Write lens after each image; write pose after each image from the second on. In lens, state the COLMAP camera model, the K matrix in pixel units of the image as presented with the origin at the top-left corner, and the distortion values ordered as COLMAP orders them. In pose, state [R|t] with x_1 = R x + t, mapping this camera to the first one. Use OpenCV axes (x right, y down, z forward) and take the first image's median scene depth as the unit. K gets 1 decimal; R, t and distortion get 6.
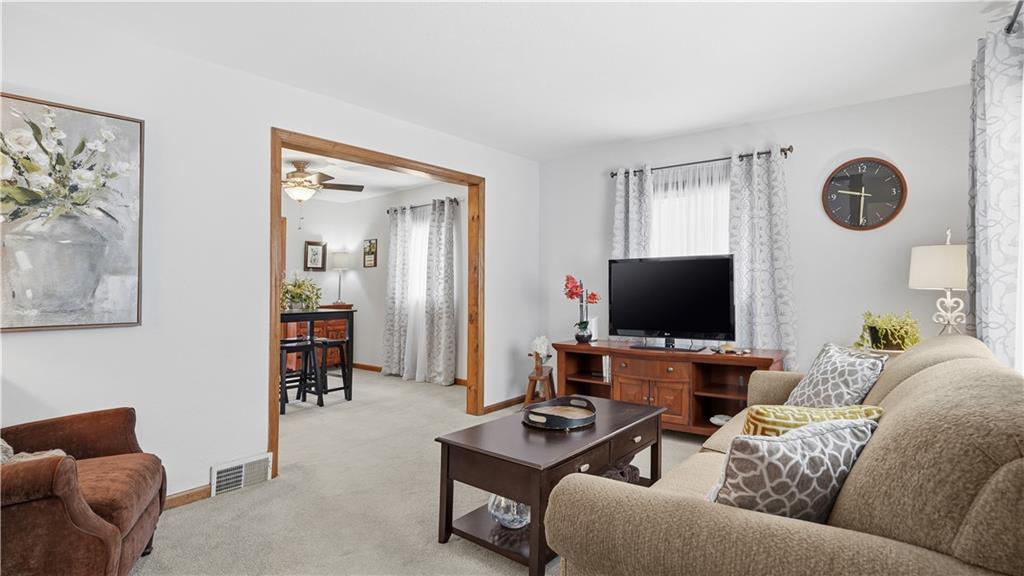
lens RADIAL K [[484.7, 0, 519.3], [0, 484.7, 281.2], [0, 0, 1]] dist [-0.019442, 0.034392]
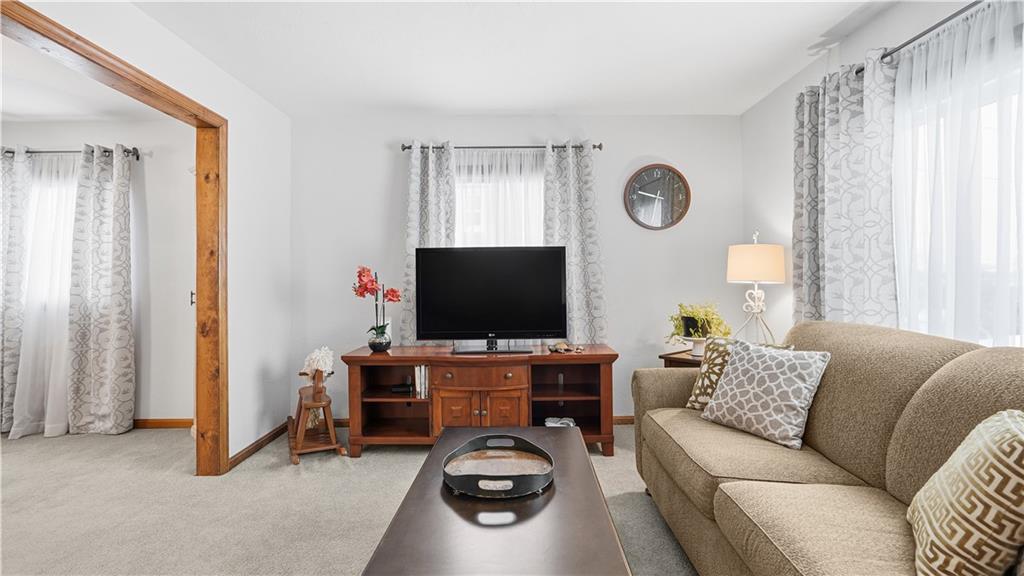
lens RADIAL K [[484.7, 0, 519.3], [0, 484.7, 281.2], [0, 0, 1]] dist [-0.019442, 0.034392]
pose [[0.807770, 0.001631, 0.589496, -0.151904], [-0.005949, 0.999968, 0.005386, 0.005917], [-0.589468, -0.007858, 0.807753, 0.228979]]
